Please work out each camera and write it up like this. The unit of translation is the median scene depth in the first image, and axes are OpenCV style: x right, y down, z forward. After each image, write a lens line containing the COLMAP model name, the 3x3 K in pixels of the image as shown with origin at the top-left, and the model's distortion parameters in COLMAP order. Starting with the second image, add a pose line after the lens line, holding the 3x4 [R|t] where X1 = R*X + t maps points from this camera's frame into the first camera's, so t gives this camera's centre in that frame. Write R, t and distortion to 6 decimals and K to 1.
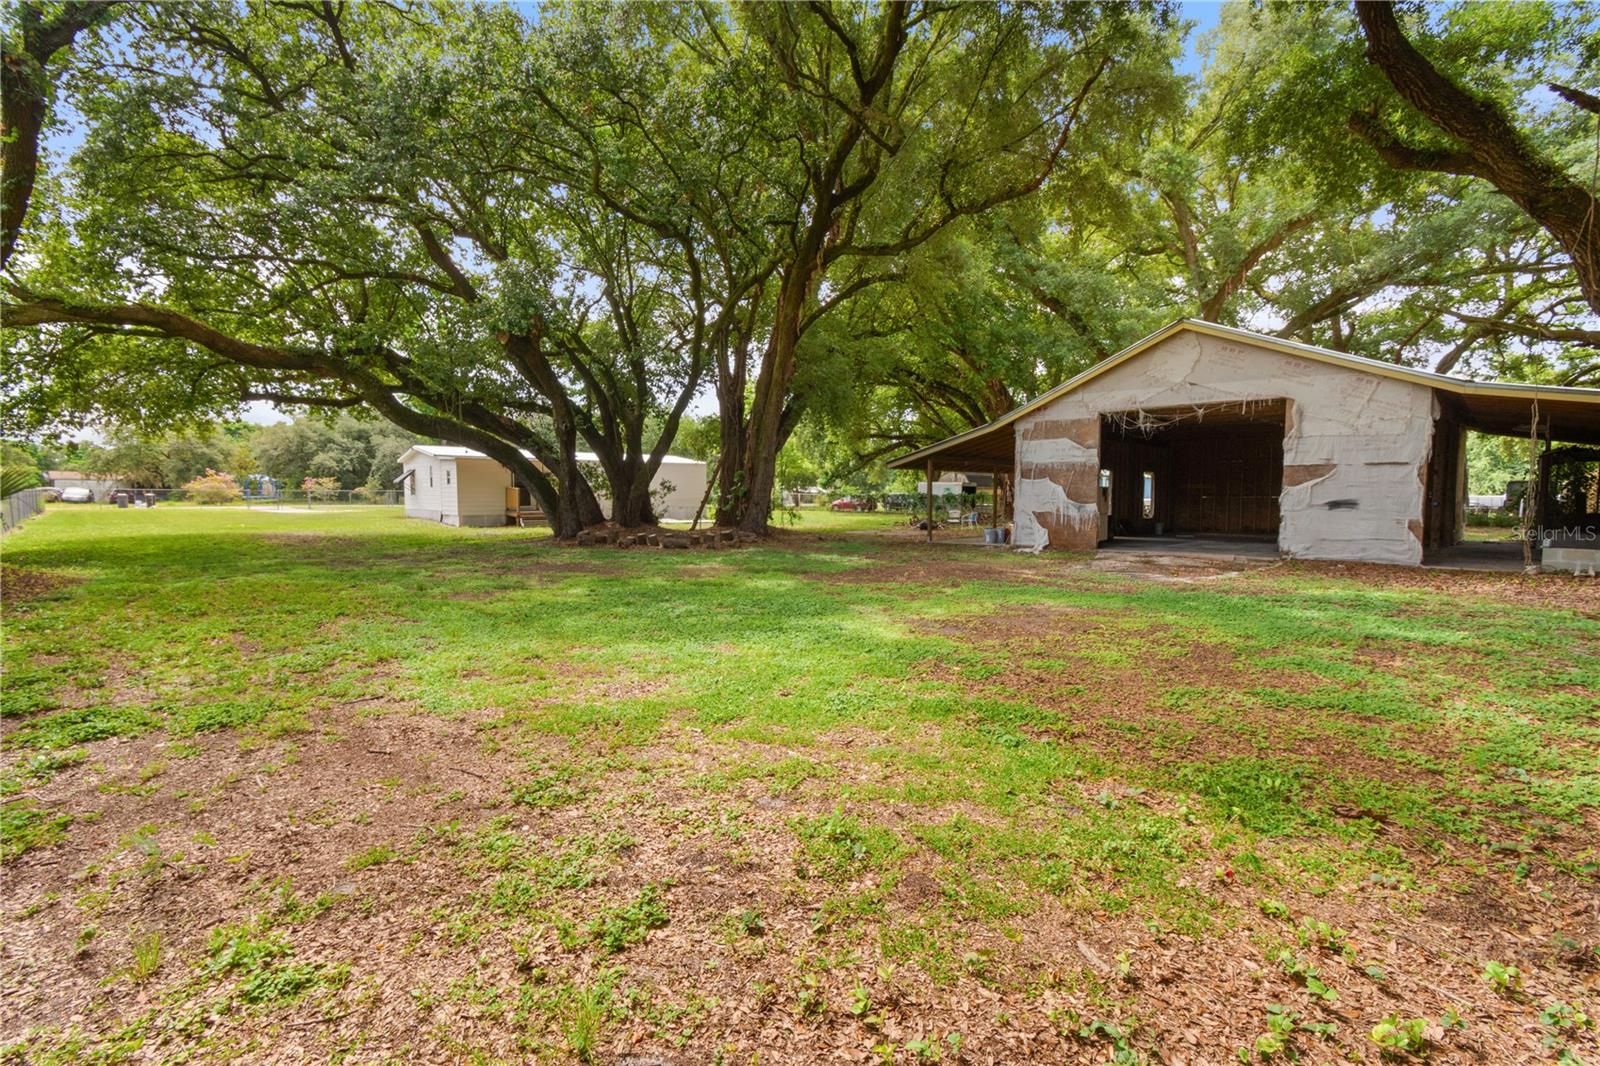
lens RADIAL K [[716.3, 0, 785.7], [0, 716.3, 545.5], [0, 0, 1]] dist [0.004177, -0.000510]
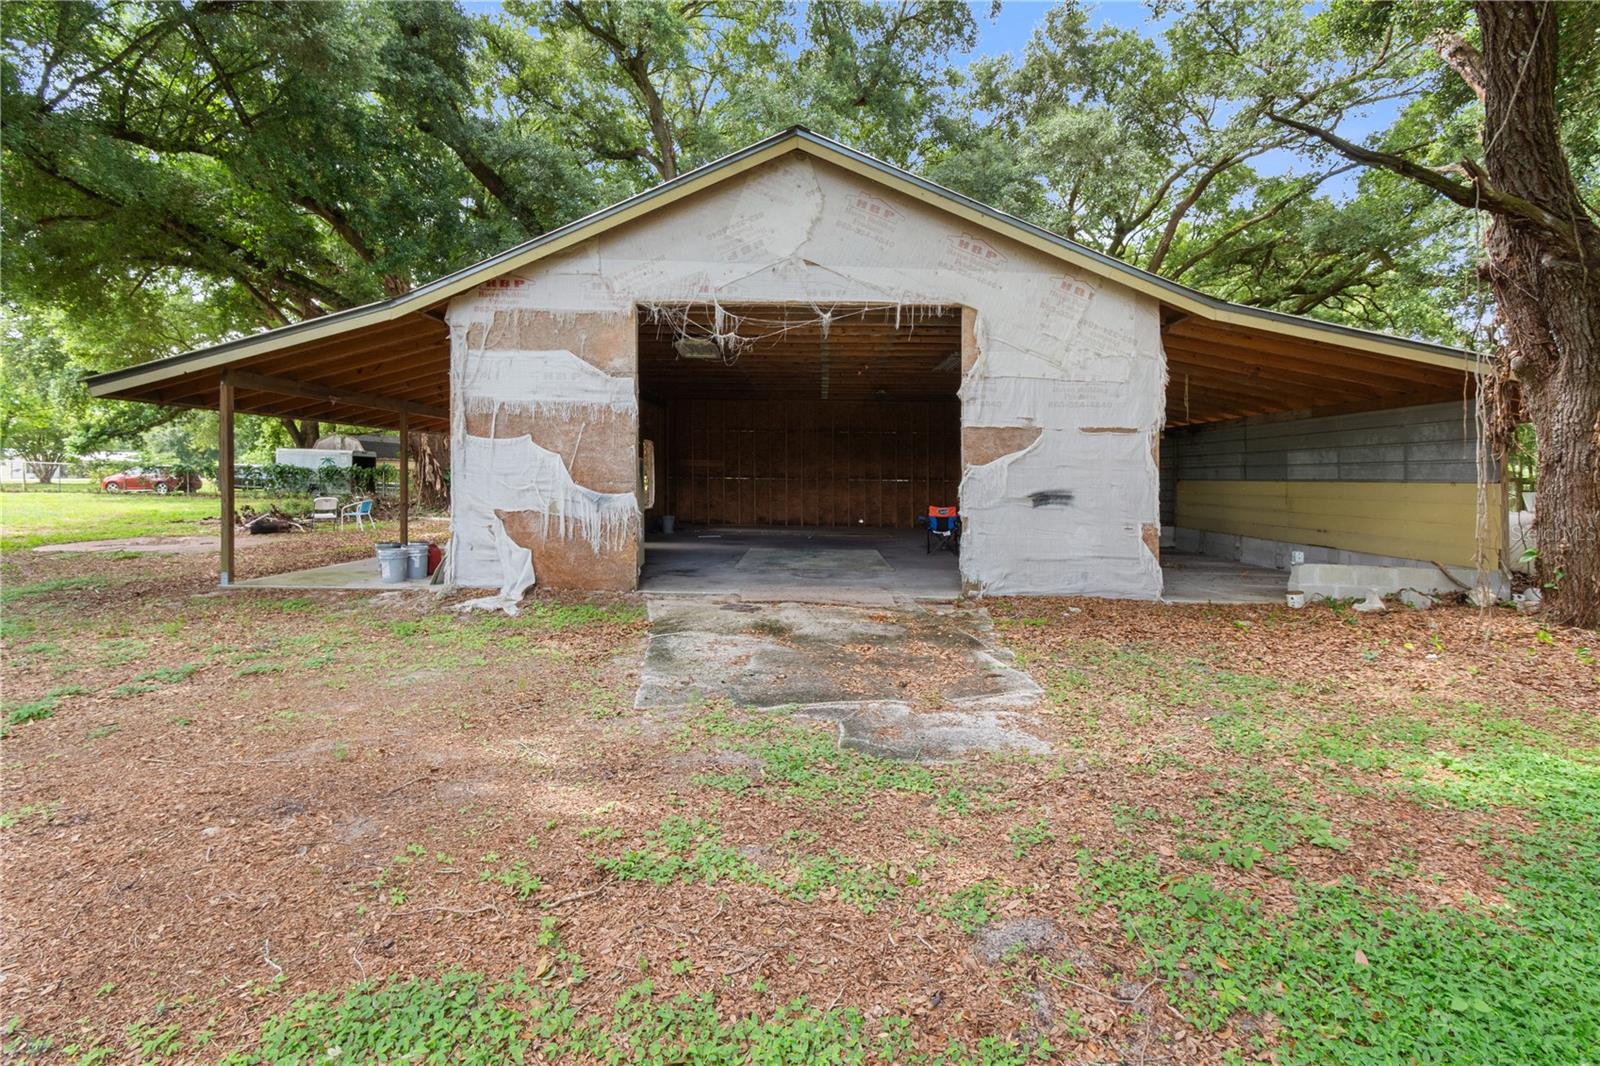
lens RADIAL K [[747.3, 0, 795.4], [0, 747.3, 495.3], [0, 0, 1]] dist [0.001755, -0.000277]
pose [[0.722681, -0.007798, 0.691137, 0.167583], [0.033600, 0.999151, -0.023860, -0.041366], [-0.690364, 0.040465, 0.722329, 0.563797]]
